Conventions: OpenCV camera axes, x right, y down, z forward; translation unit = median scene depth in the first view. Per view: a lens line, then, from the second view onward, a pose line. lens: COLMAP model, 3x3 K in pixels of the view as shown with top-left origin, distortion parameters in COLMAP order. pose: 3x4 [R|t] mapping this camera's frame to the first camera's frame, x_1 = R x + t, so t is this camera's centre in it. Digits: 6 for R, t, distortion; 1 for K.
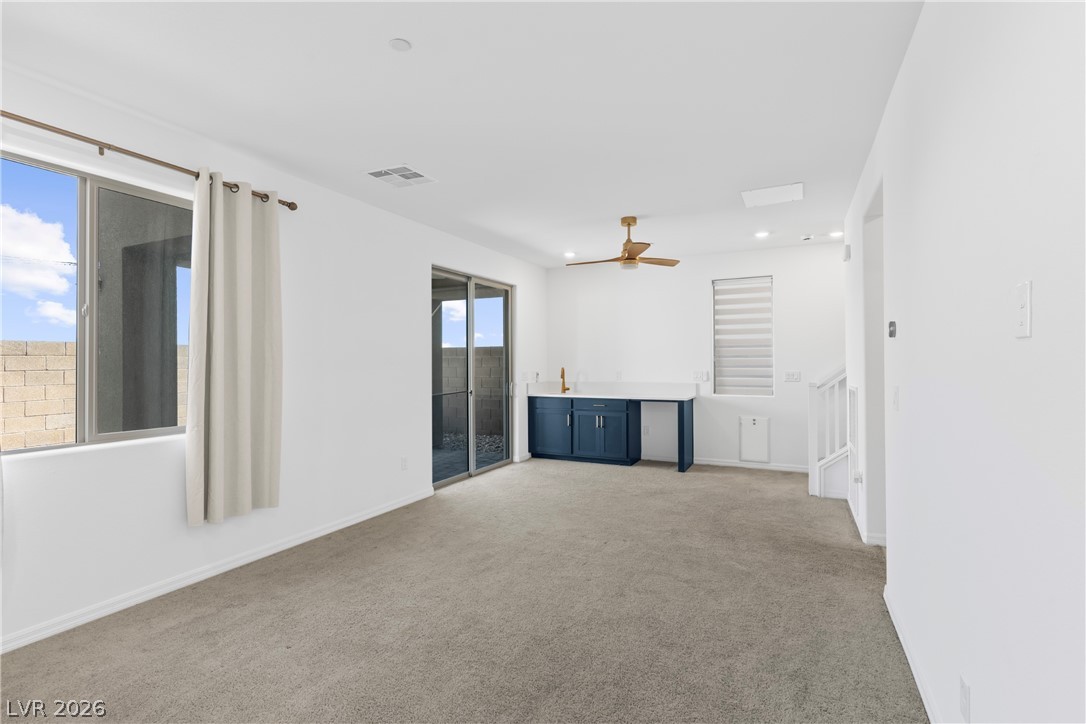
lens RADIAL K [[518.8, 0, 544.2], [0, 518.8, 359.5], [0, 0, 1]] dist [0.000433, 0.001662]
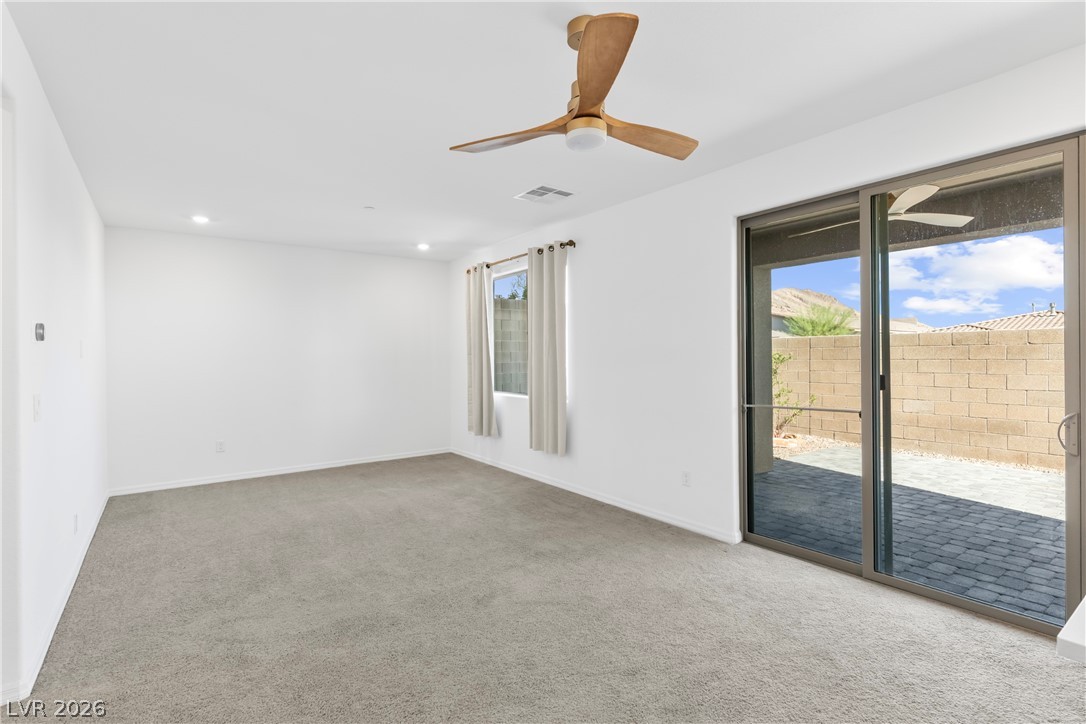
lens RADIAL K [[518.8, 0, 544.2], [0, 518.8, 359.5], [0, 0, 1]] dist [0.000433, 0.001662]
pose [[-0.463138, 0.014363, -0.886170, 0.754425], [0.015402, 0.999848, 0.008156, -0.000928], [0.886153, -0.009871, -0.463289, 1.563136]]
